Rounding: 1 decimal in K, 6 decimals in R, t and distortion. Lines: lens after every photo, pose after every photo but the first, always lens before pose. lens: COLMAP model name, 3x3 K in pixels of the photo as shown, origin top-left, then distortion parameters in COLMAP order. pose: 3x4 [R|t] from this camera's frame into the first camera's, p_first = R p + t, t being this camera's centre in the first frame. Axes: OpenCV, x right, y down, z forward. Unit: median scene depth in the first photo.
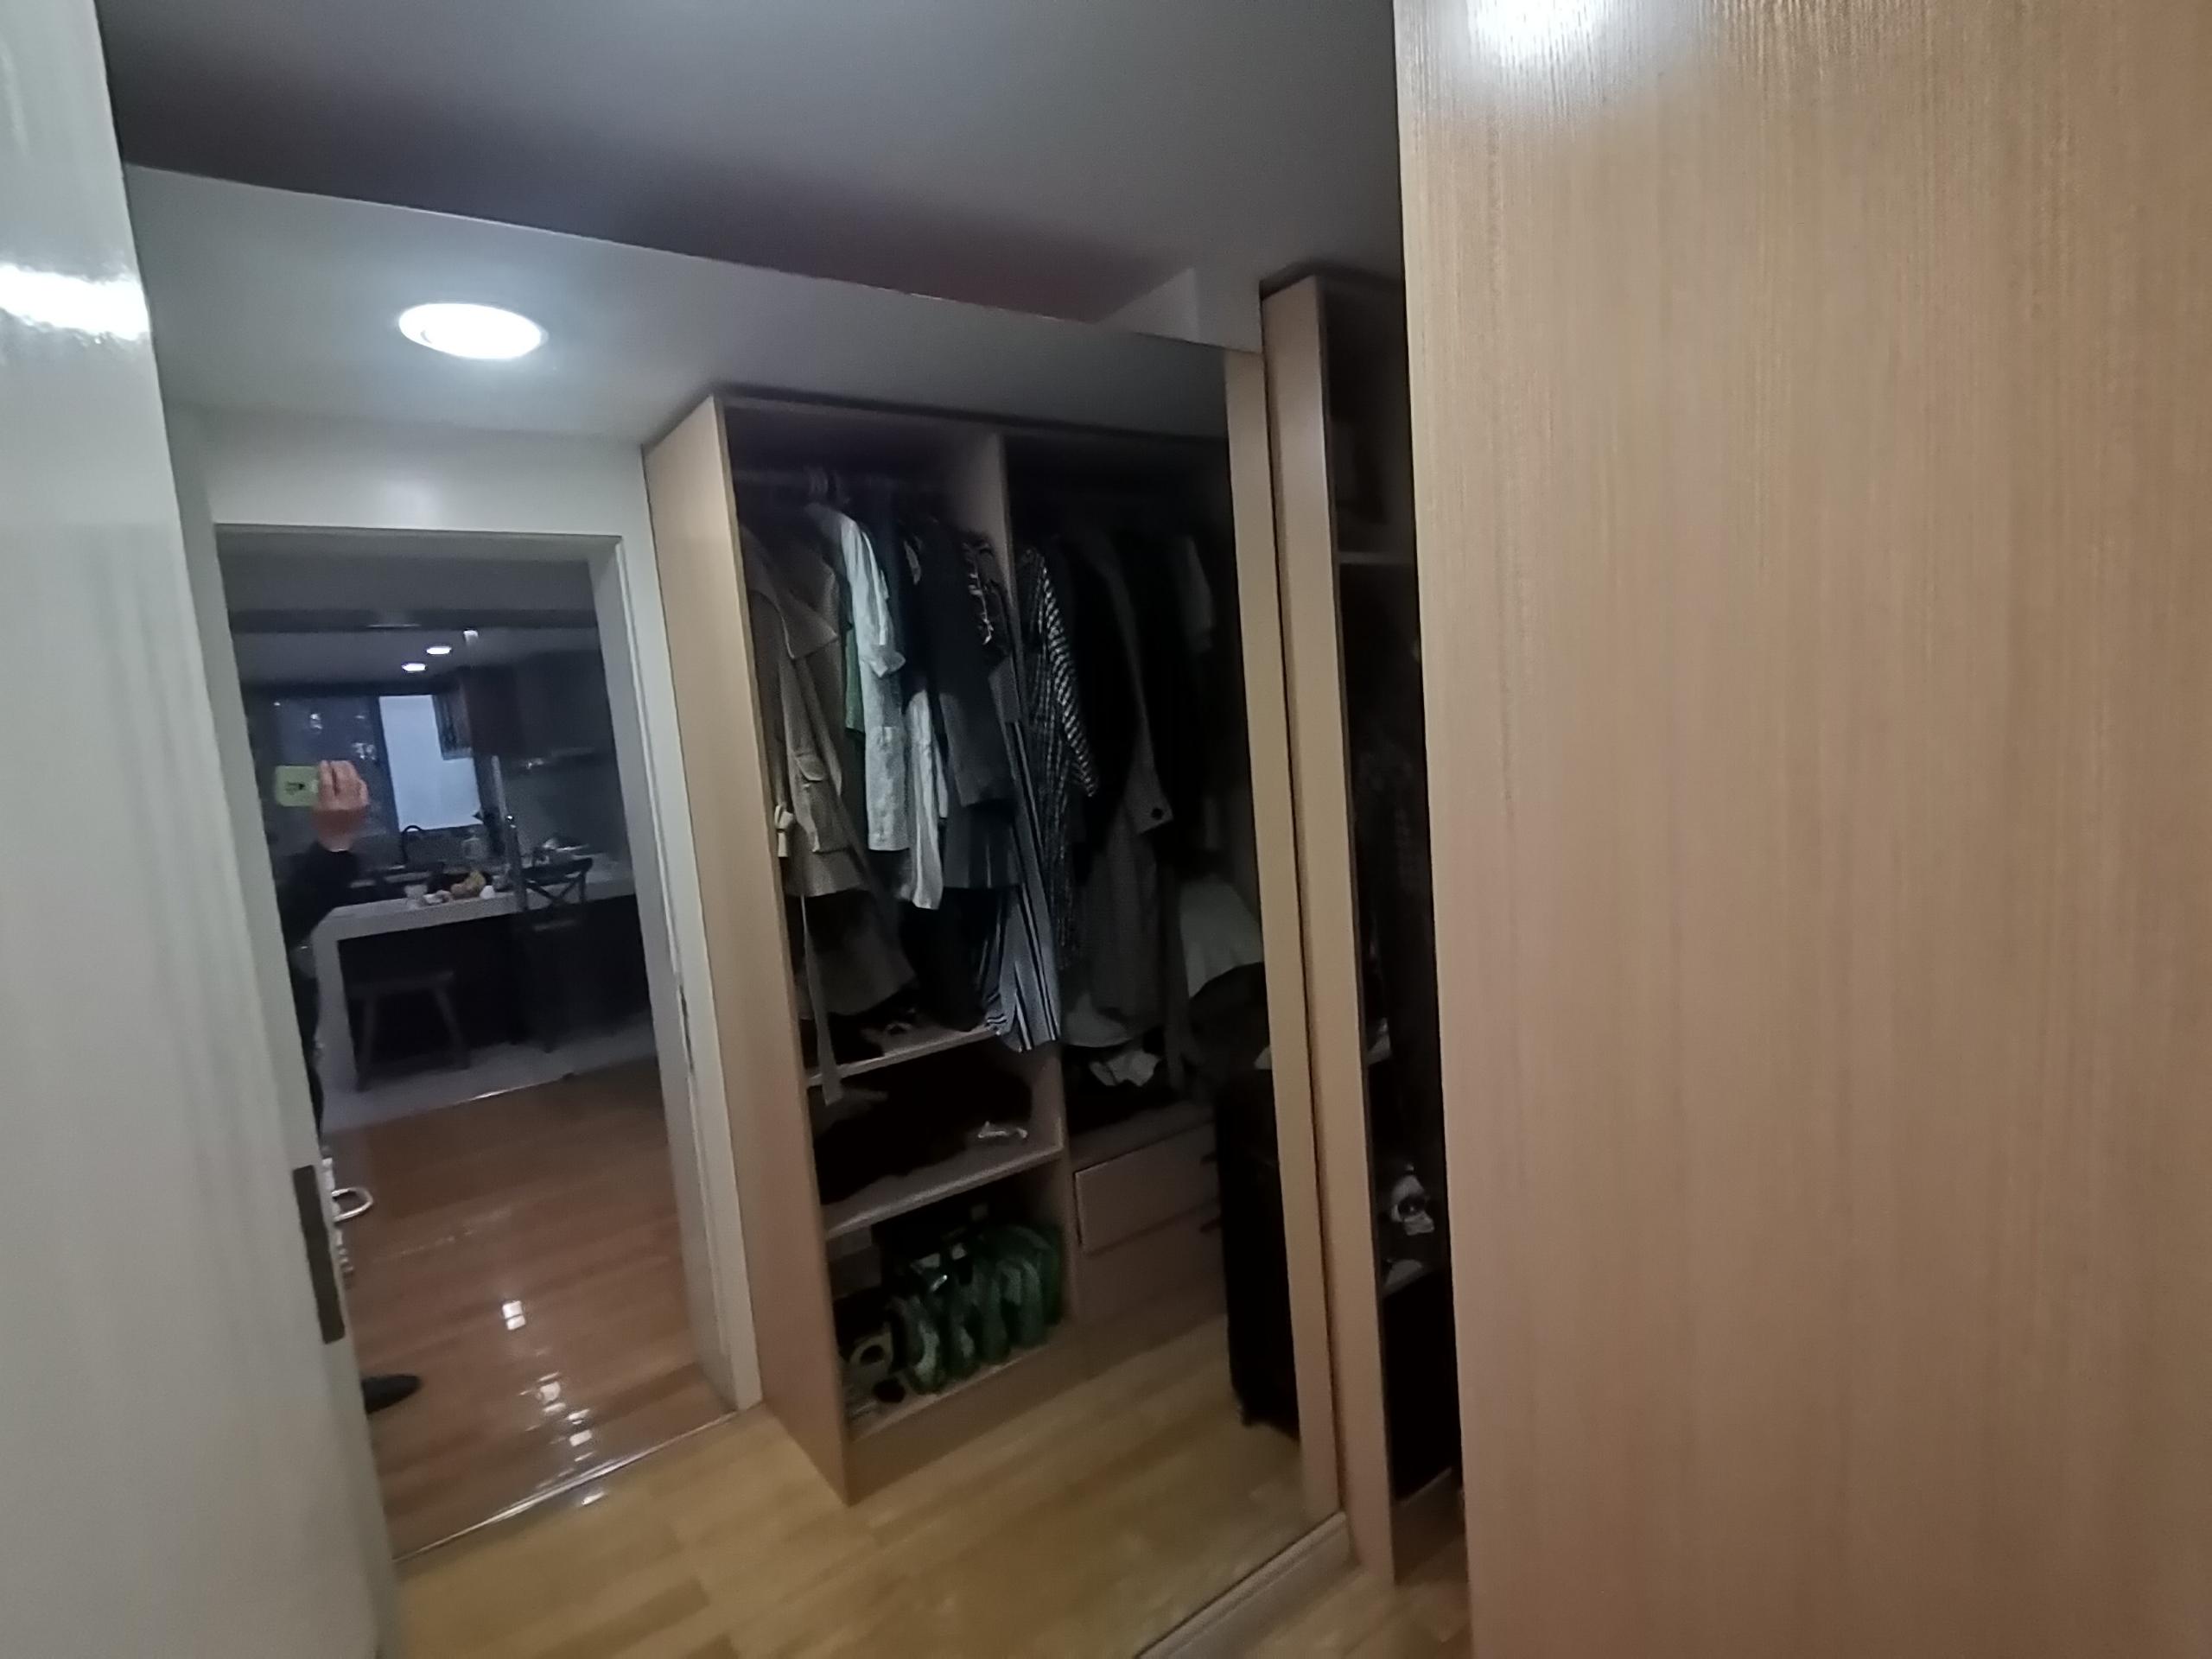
lens RADIAL K [[1109.6, 0, 1106.0], [0, 1109.6, 829.5], [0, 0, 1]] dist [-0.003366, -0.012468]
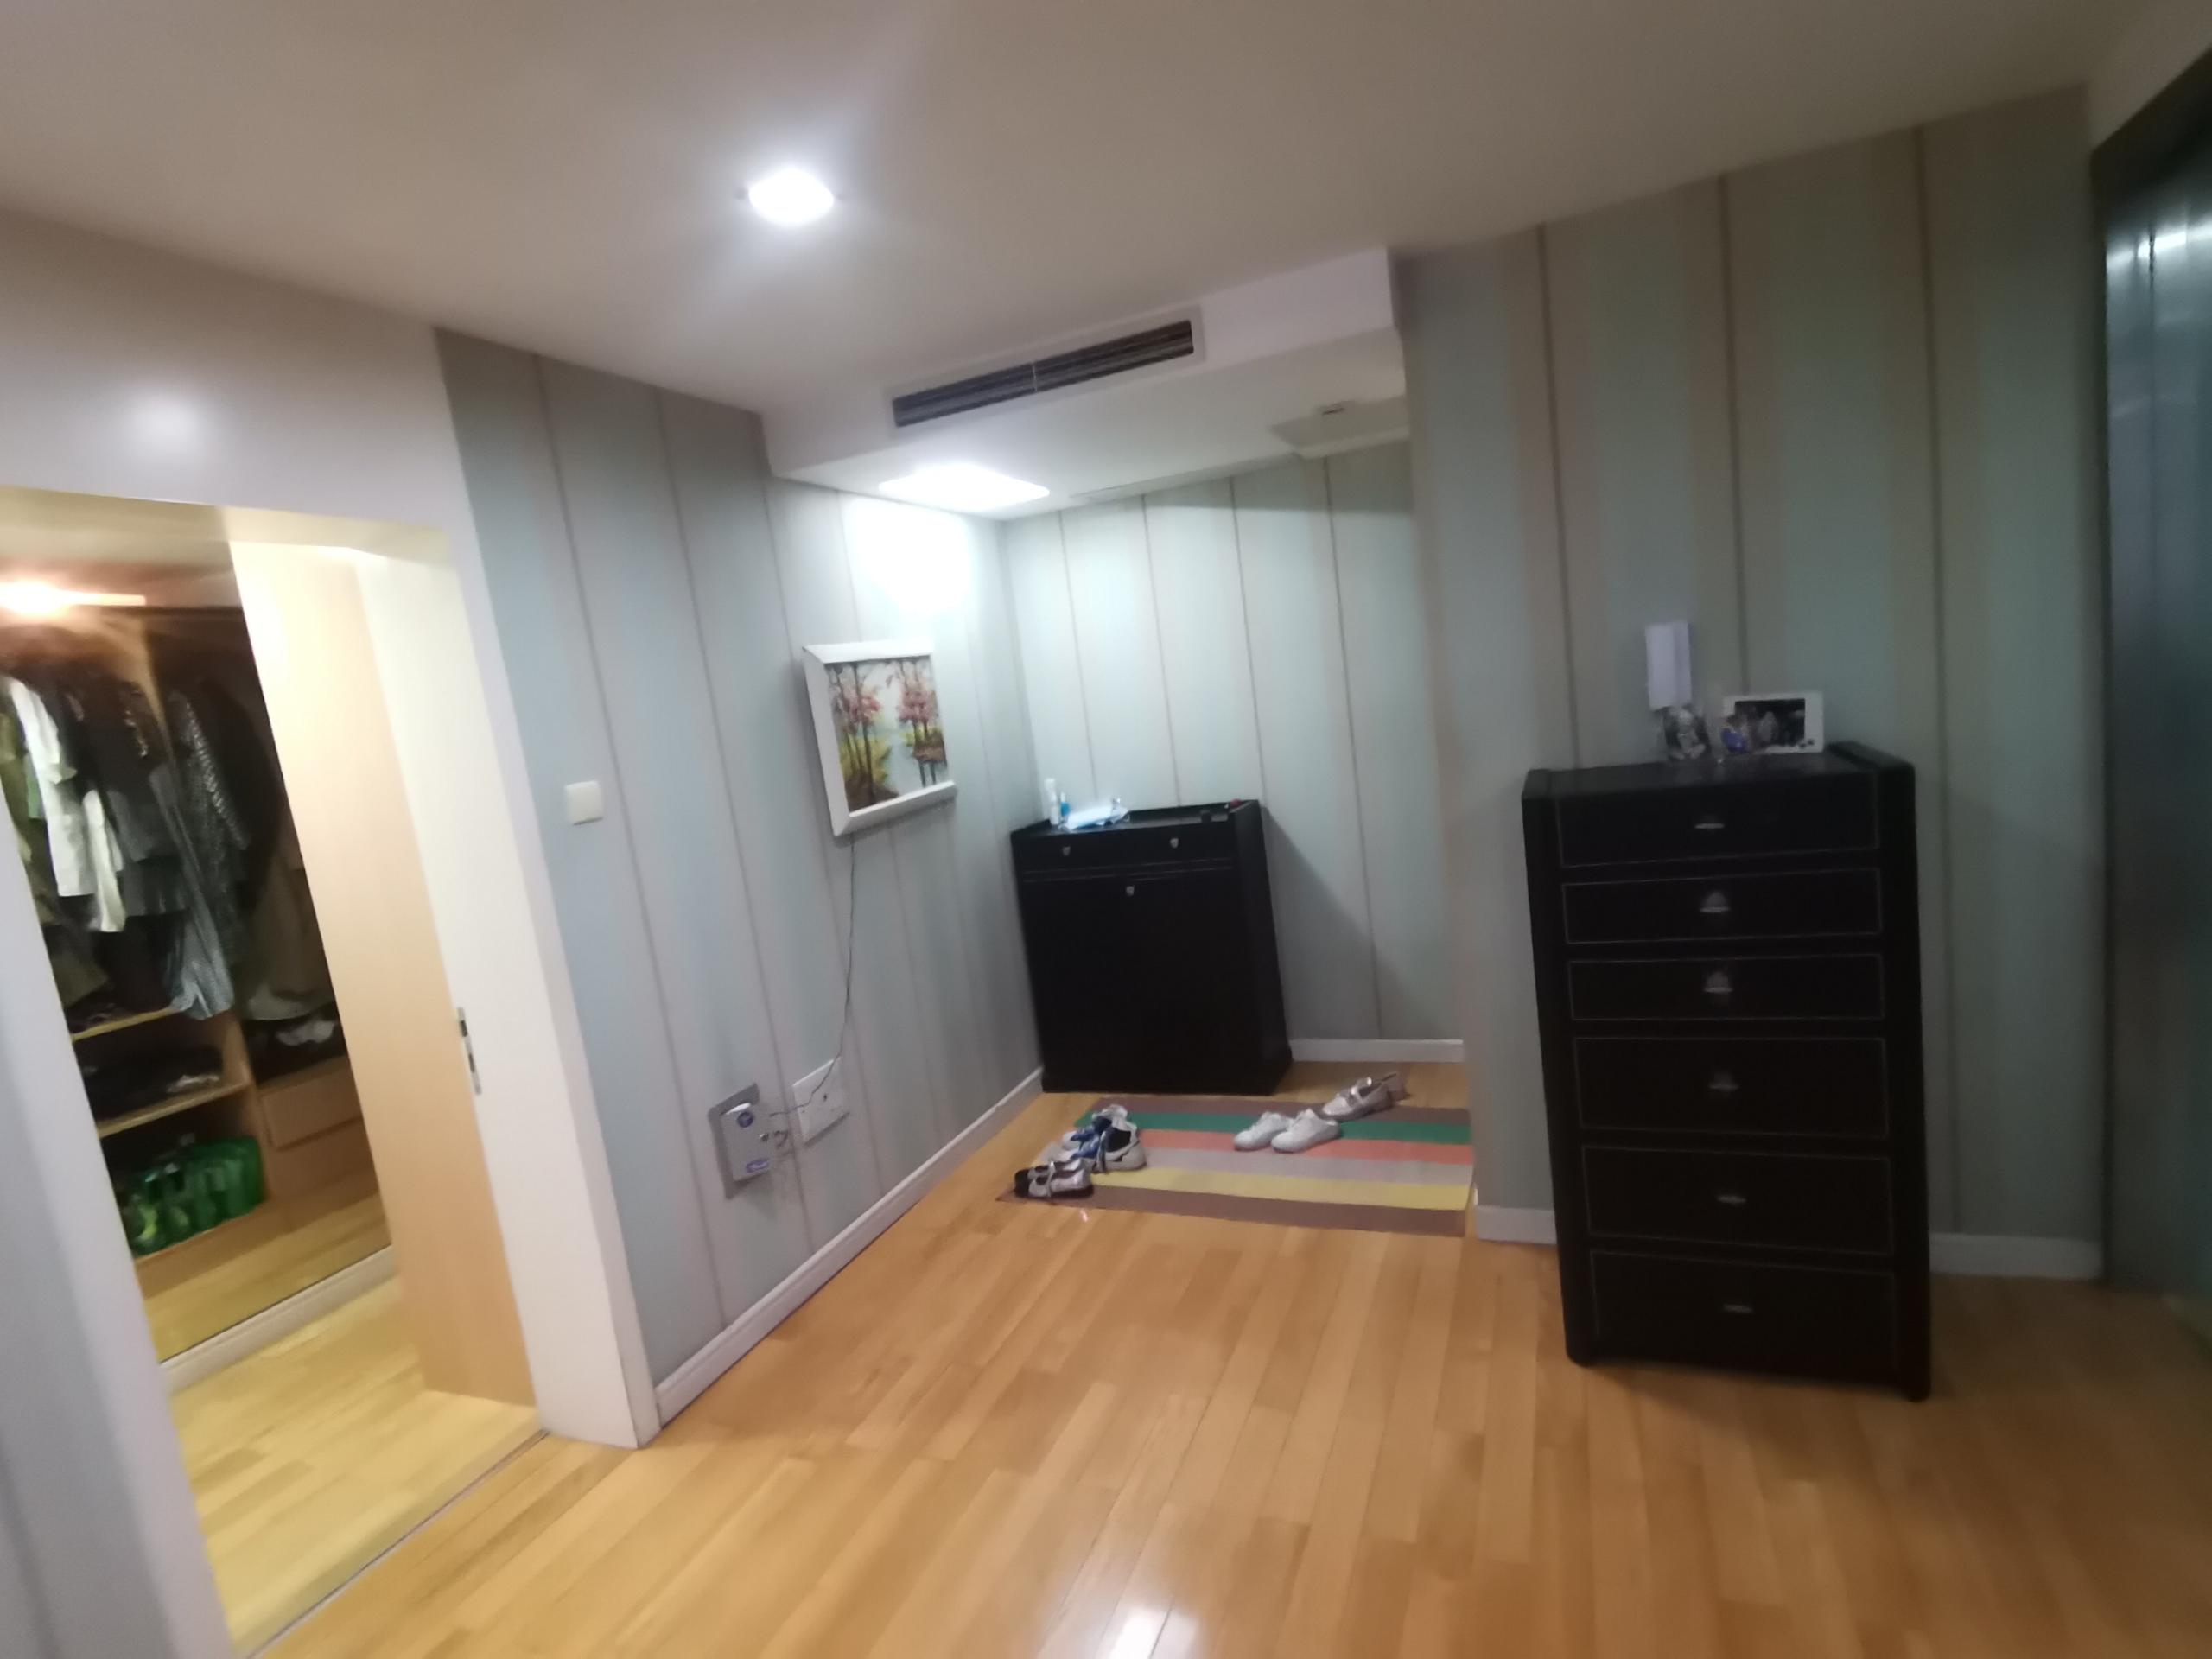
lens RADIAL K [[1167.0, 0, 1106.0], [0, 1167.0, 829.5], [0, 0, 1]] dist [-0.011728, -0.000578]
pose [[0.856585, -0.105871, 0.505029, 0.209860], [0.135872, 0.990463, -0.022820, 0.147107], [-0.497796, 0.088167, 0.862801, -1.014240]]
